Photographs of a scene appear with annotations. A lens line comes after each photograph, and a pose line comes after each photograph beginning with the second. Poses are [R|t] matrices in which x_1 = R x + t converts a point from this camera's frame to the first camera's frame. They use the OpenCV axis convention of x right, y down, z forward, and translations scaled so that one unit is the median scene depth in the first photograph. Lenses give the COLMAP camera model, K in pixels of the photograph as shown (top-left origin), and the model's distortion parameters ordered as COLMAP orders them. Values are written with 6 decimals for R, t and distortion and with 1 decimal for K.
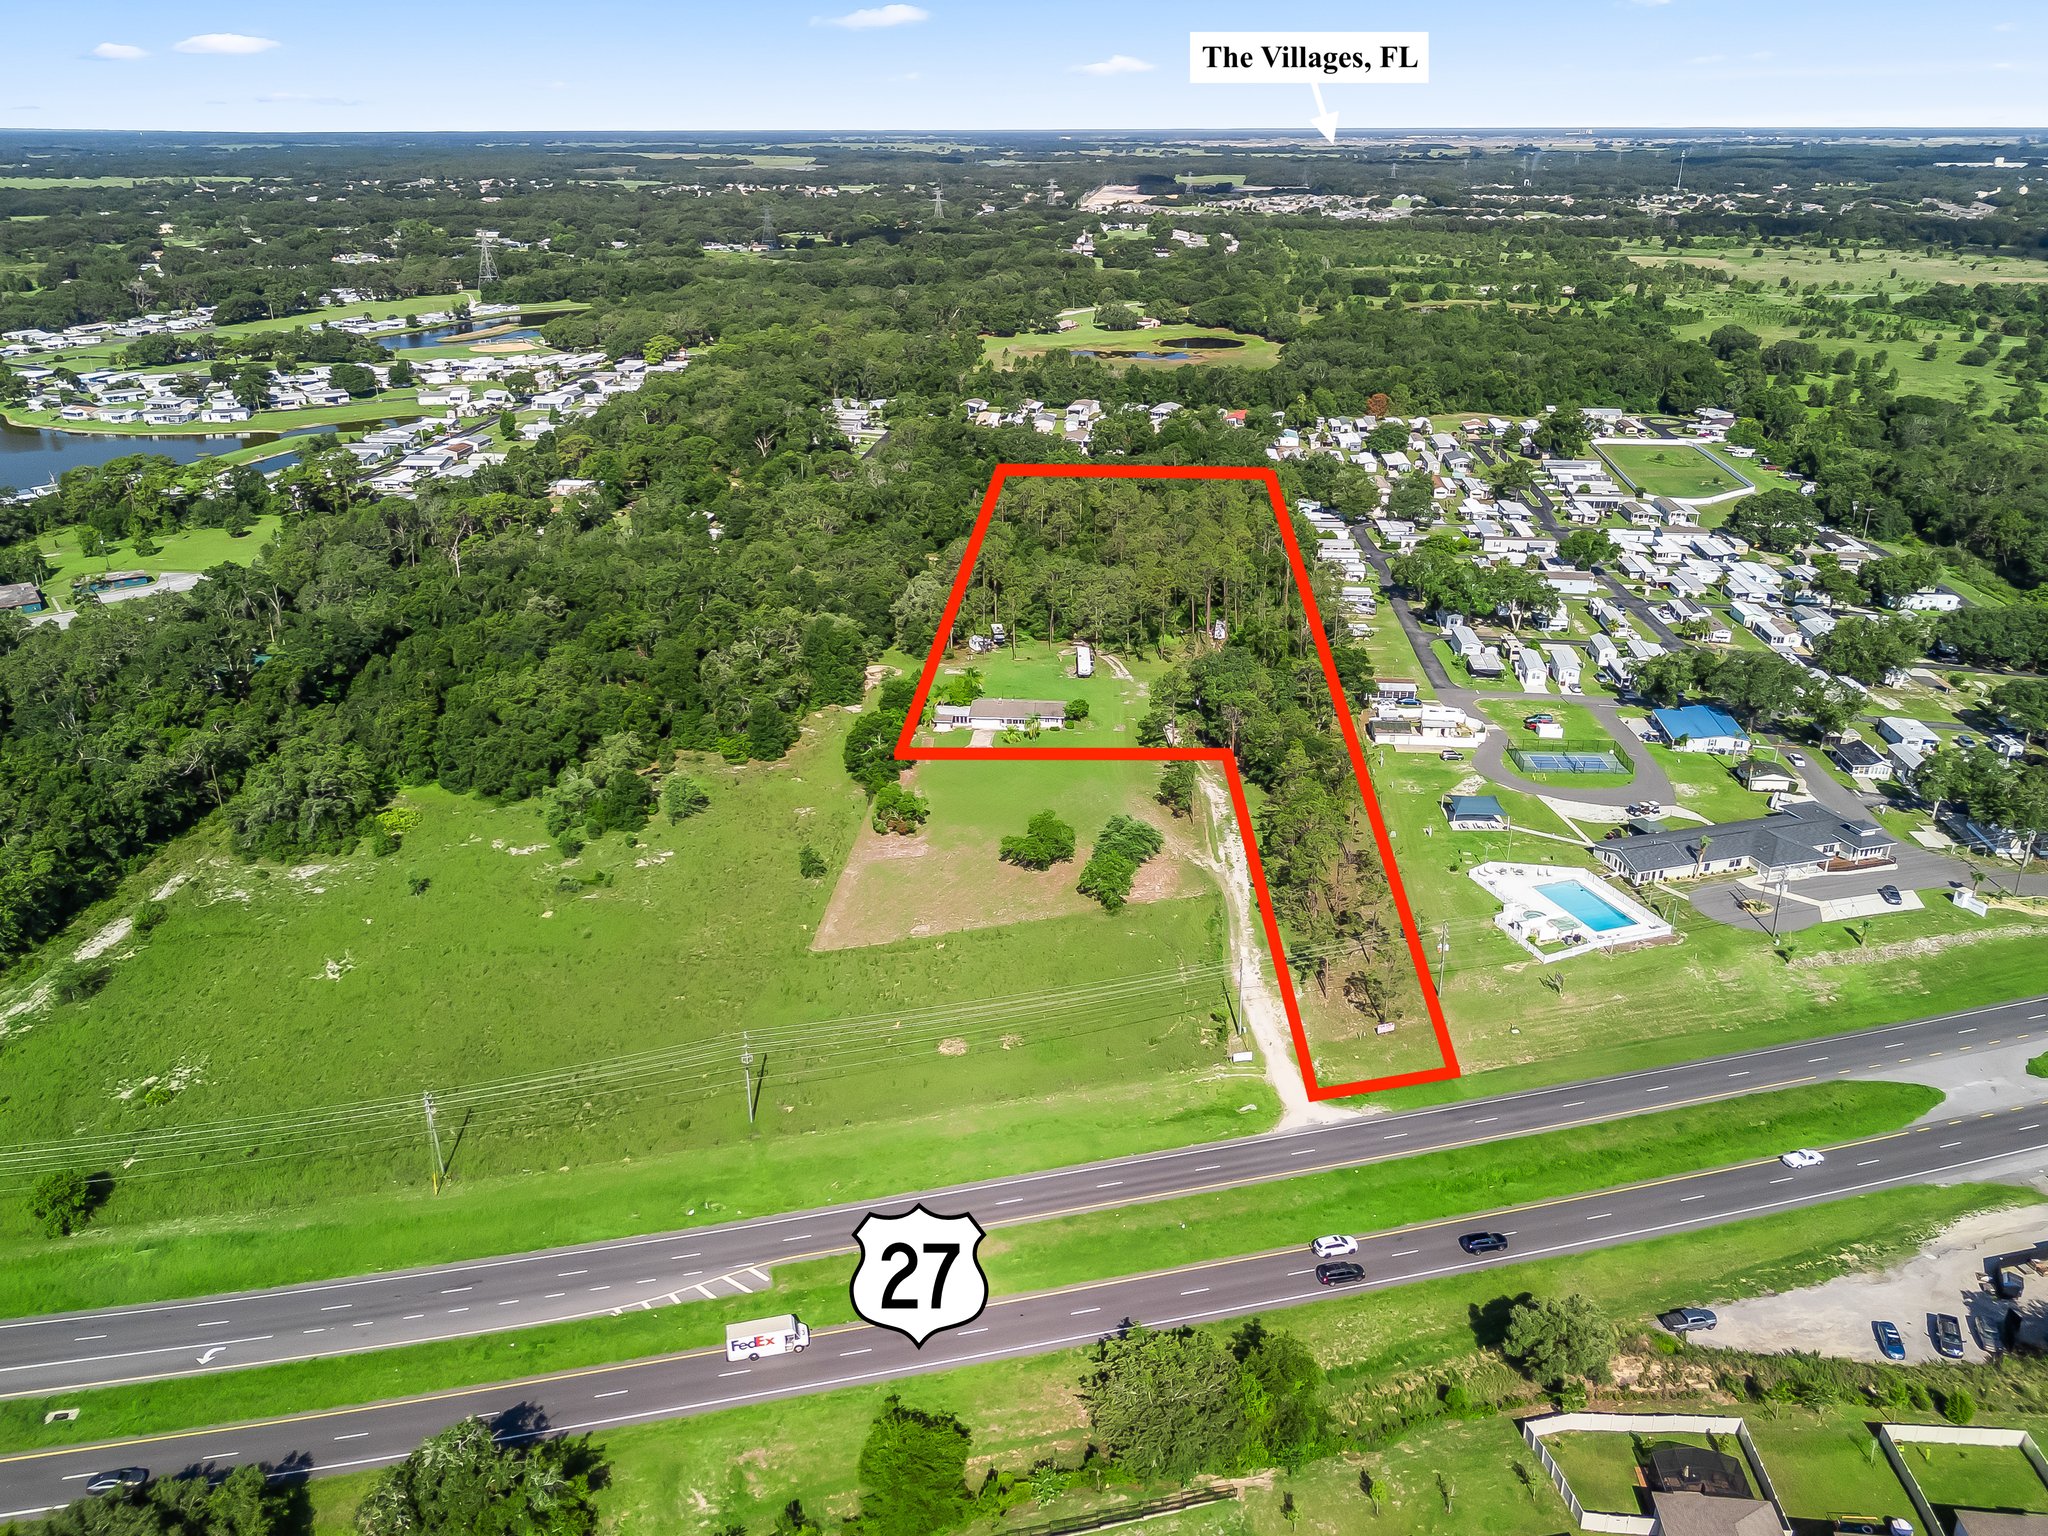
lens RADIAL K [[1505.9, 0, 1023.2], [0, 1505.9, 823.5], [0, 0, 1]] dist [0.046946, -0.043818]
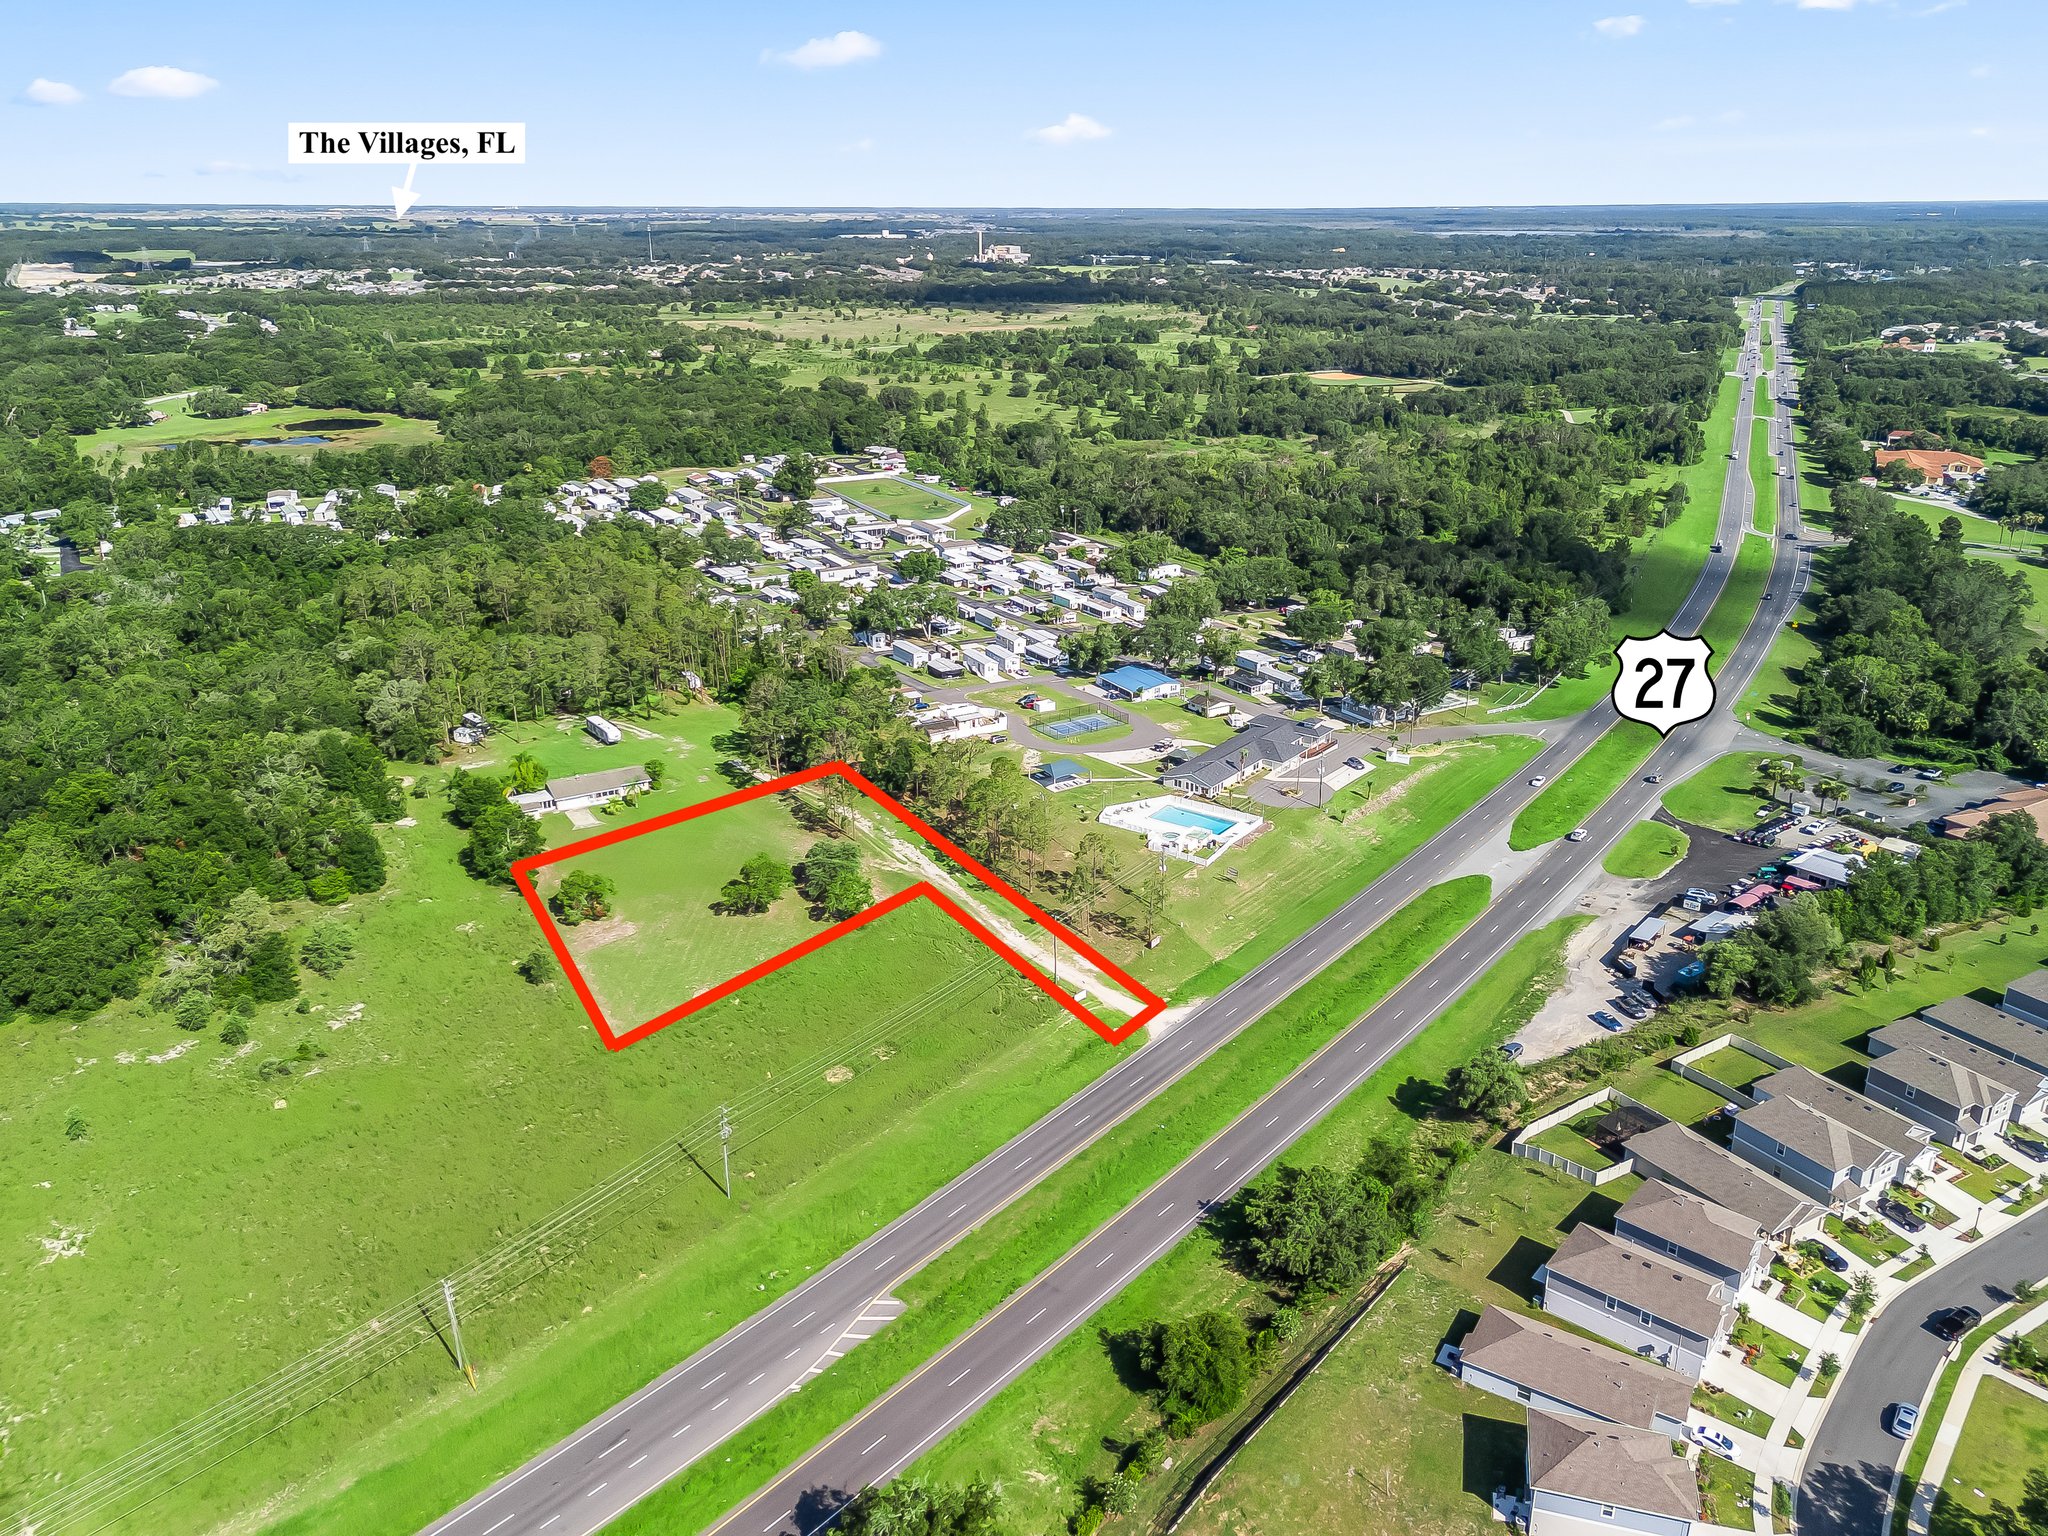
lens RADIAL K [[1510.7, 0, 1015.3], [0, 1510.7, 799.1], [0, 0, 1]] dist [0.064358, -0.056165]
pose [[0.809630, -0.214655, 0.546280, -0.286501], [0.245585, 0.969228, 0.016872, -0.013541], [-0.533092, 0.120498, 0.837432, 0.025089]]
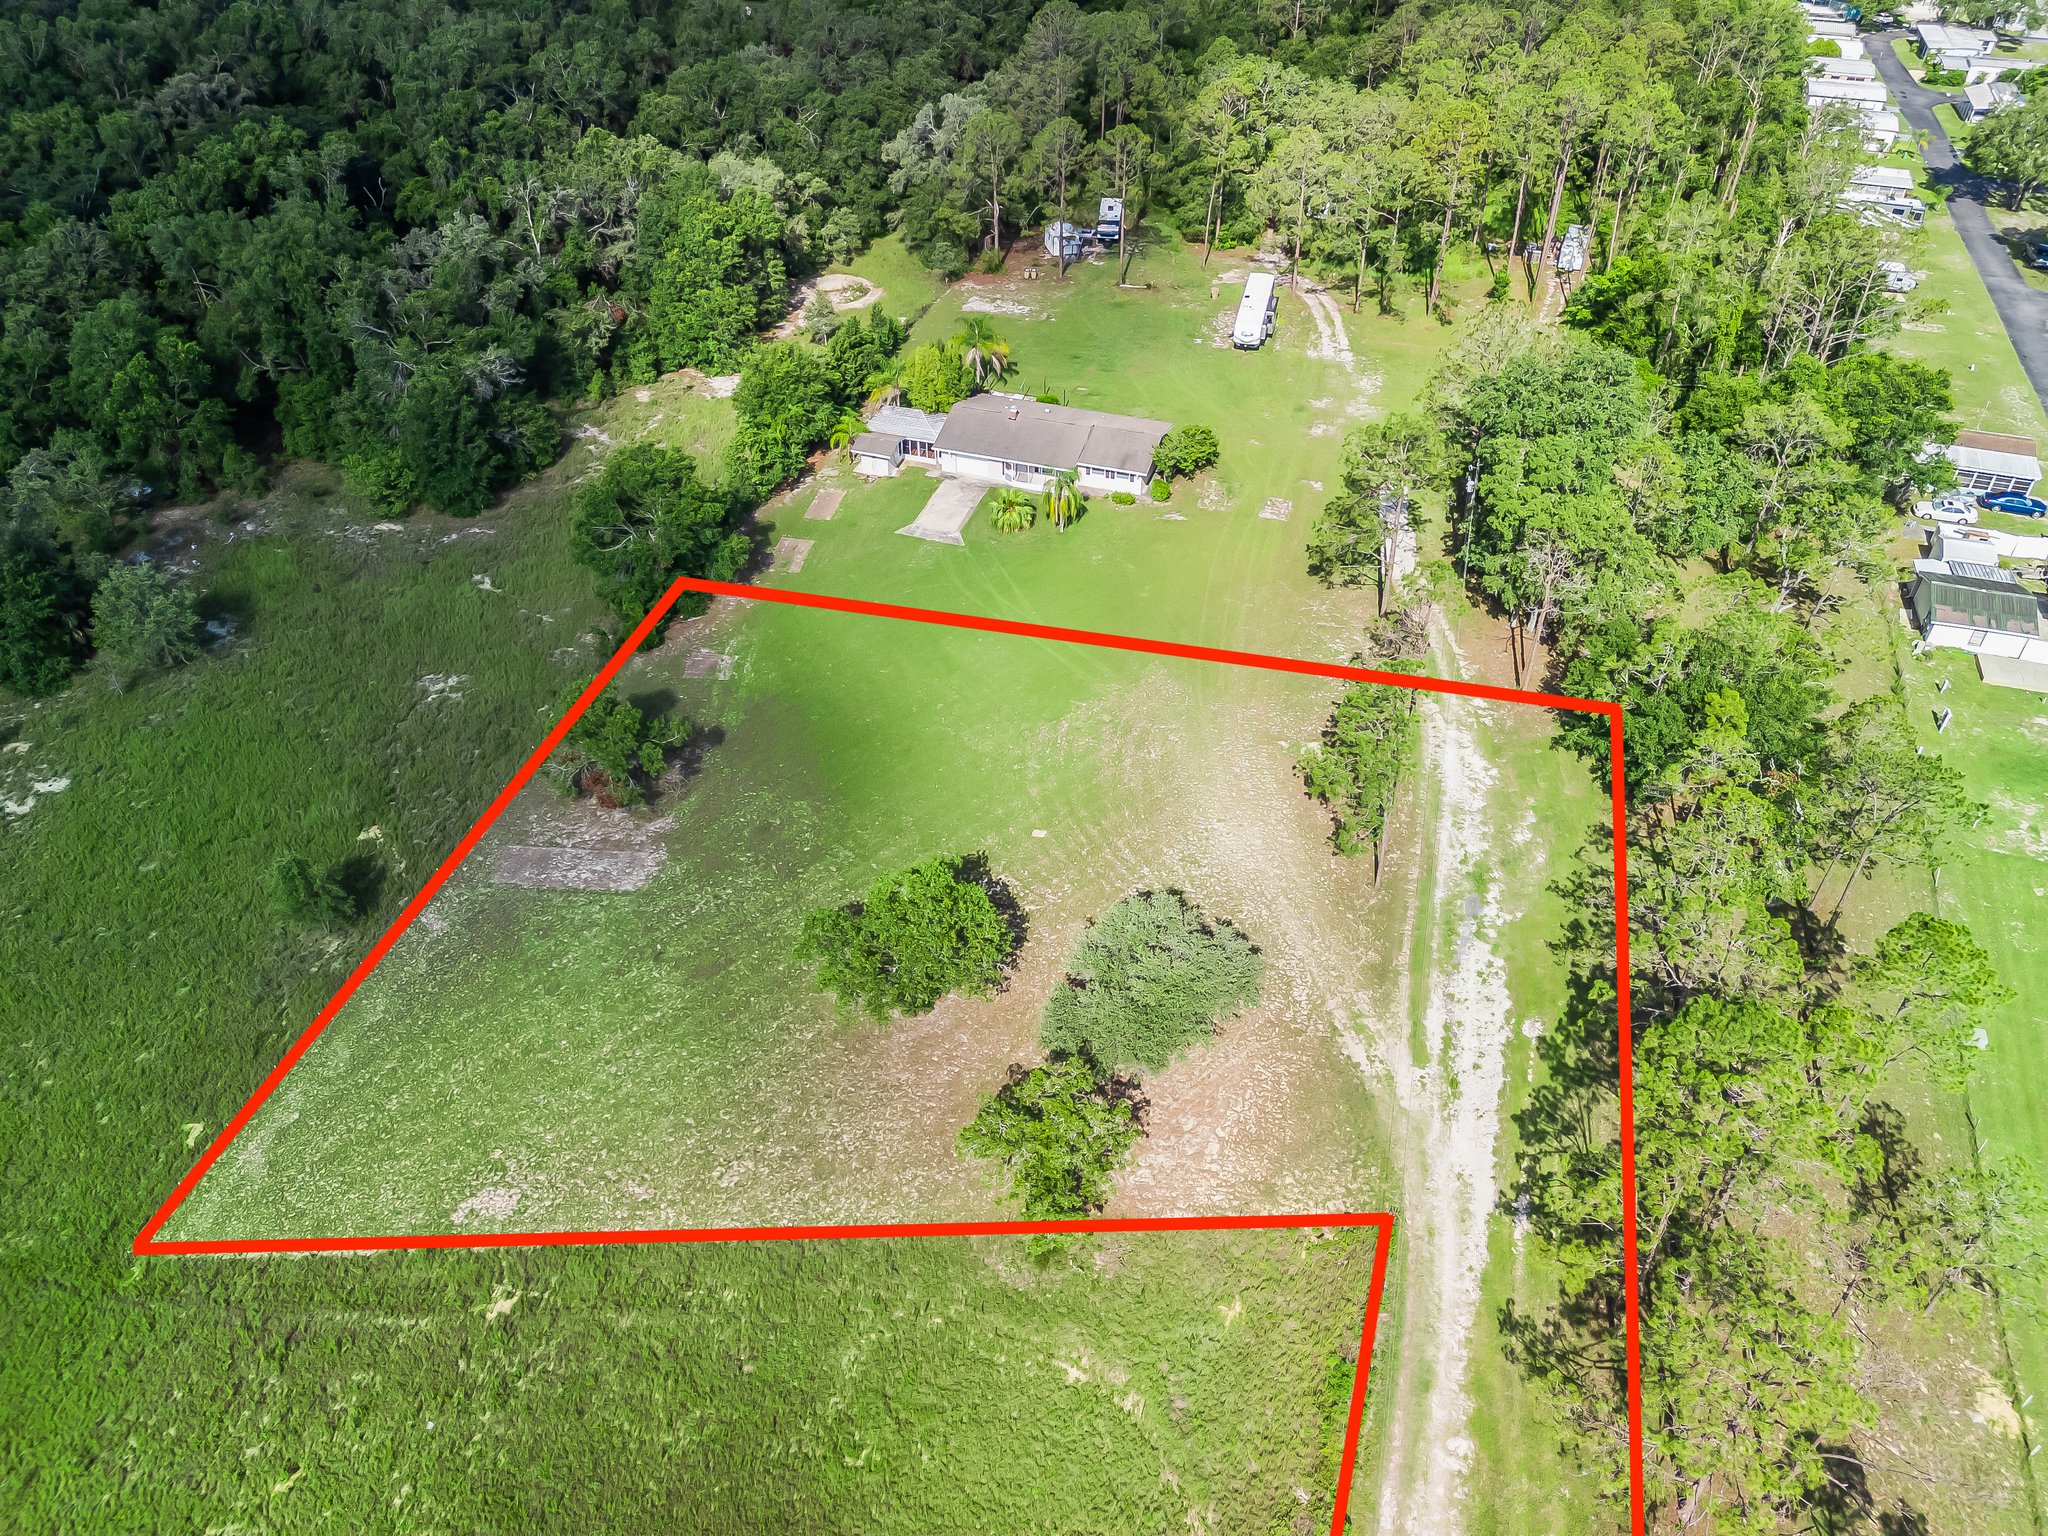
lens RADIAL K [[1501.6, 0, 1024.6], [0, 1501.6, 796.5], [0, 0, 1]] dist [0.010494, 0.003950]
pose [[0.977032, 0.144590, -0.156530, 0.063571], [-0.094365, 0.952195, 0.290550, -0.090426], [0.191058, -0.269106, 0.943970, 0.494851]]
